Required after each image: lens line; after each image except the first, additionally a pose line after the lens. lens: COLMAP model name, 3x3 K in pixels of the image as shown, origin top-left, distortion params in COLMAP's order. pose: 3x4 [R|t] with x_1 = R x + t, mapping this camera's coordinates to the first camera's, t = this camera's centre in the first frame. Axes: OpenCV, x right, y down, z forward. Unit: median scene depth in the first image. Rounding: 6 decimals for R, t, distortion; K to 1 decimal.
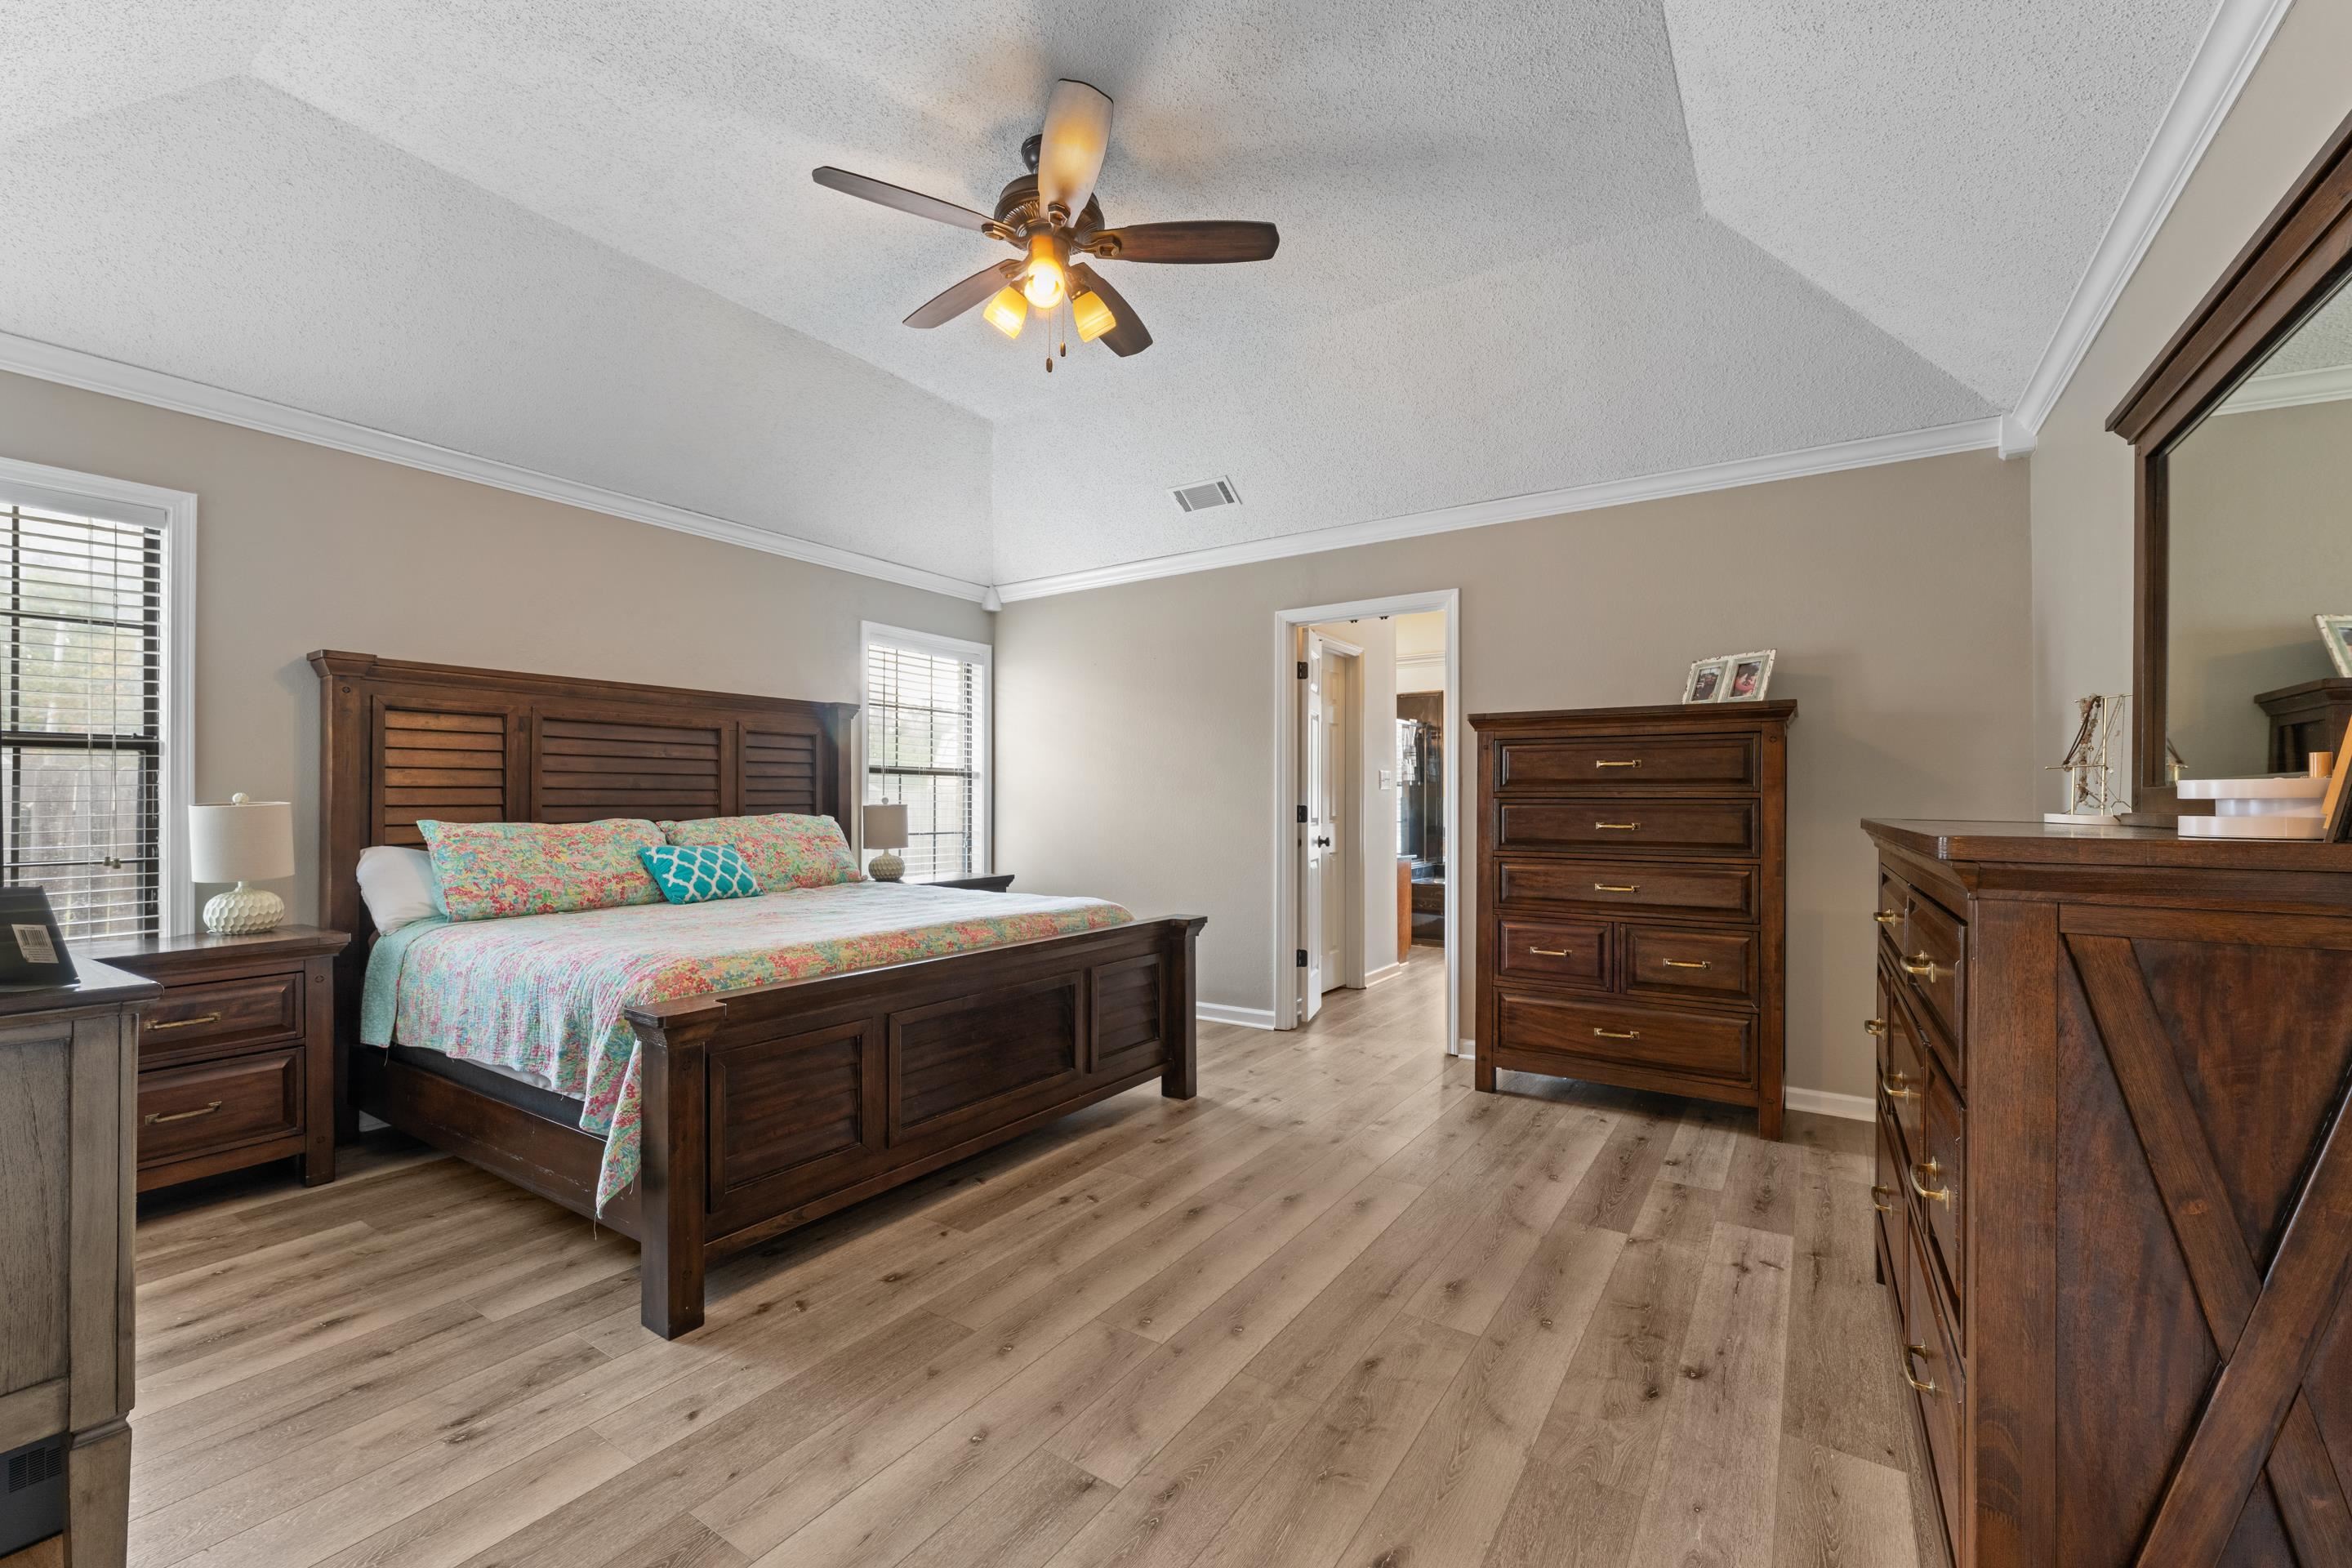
lens RADIAL K [[953.1, 0, 1172.1], [0, 953.1, 790.5], [0, 0, 1]] dist [0.007860, 0.000209]
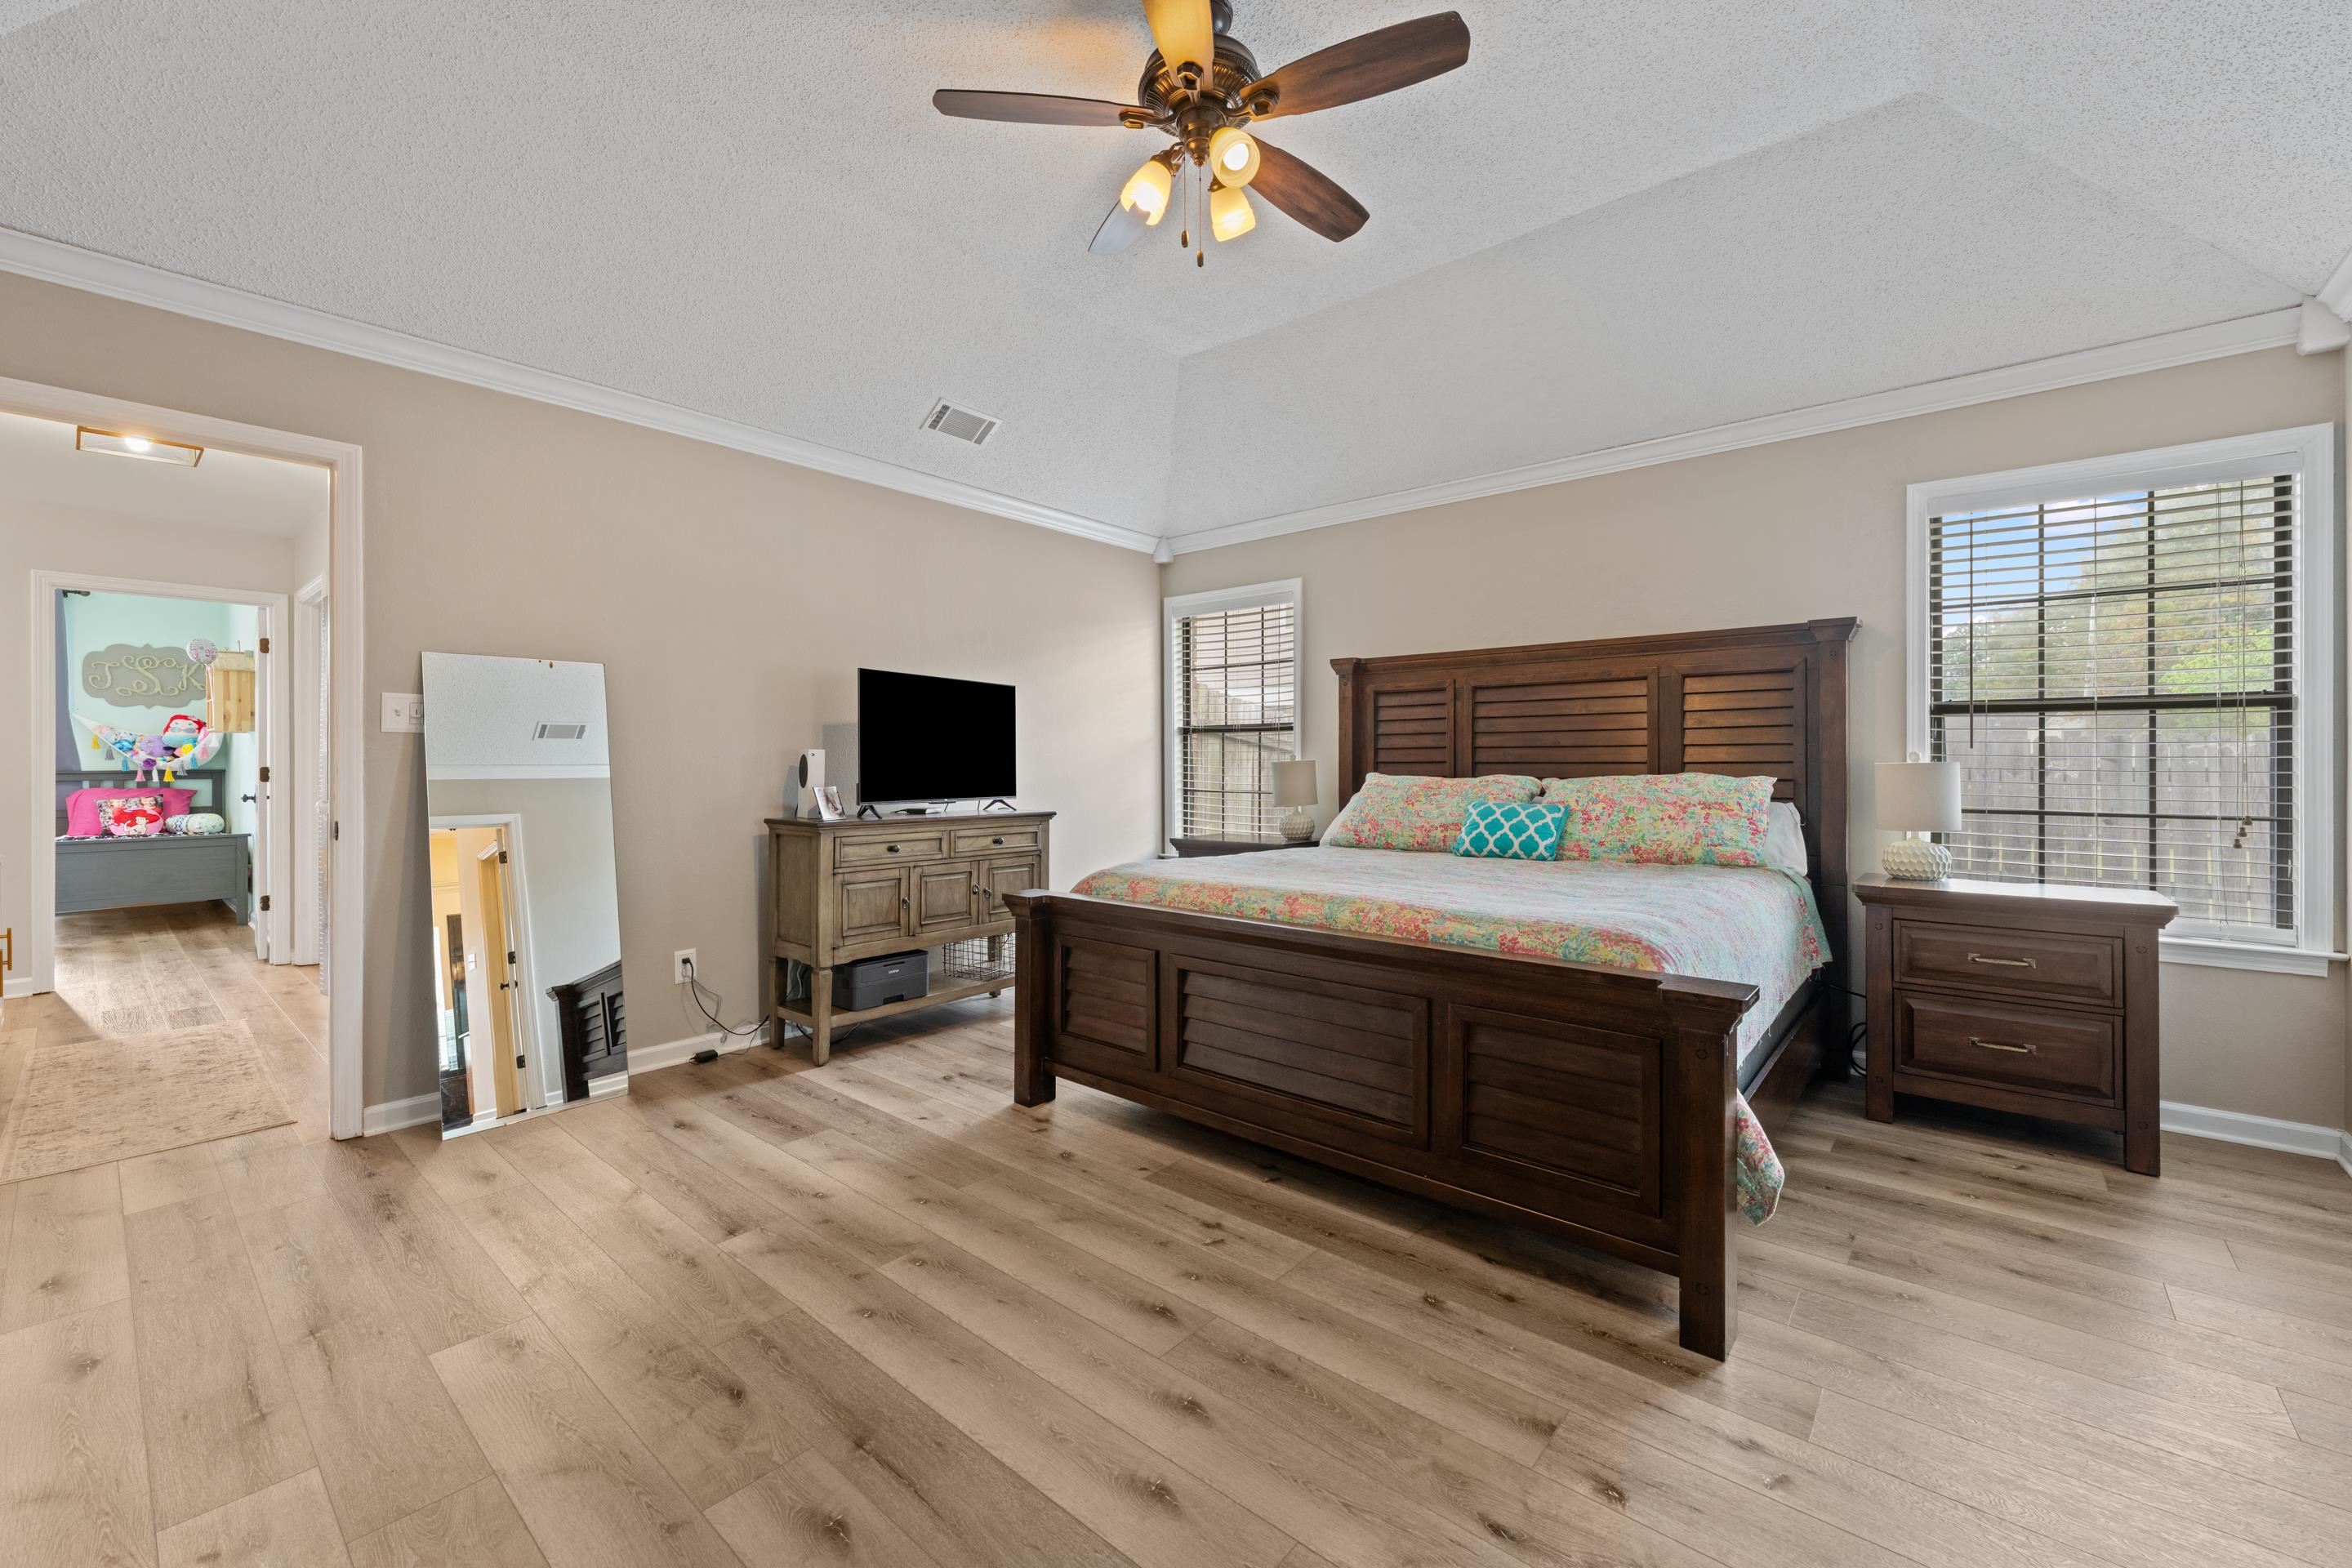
lens RADIAL K [[956.4, 0, 1192.7], [0, 956.4, 754.1], [0, 0, 1]] dist [0.000172, 0.000907]
pose [[-0.111866, -0.007814, -0.993693, 0.645547], [0.014254, 0.999854, -0.009467, 0.014117], [0.993621, -0.015223, -0.111738, 0.943970]]
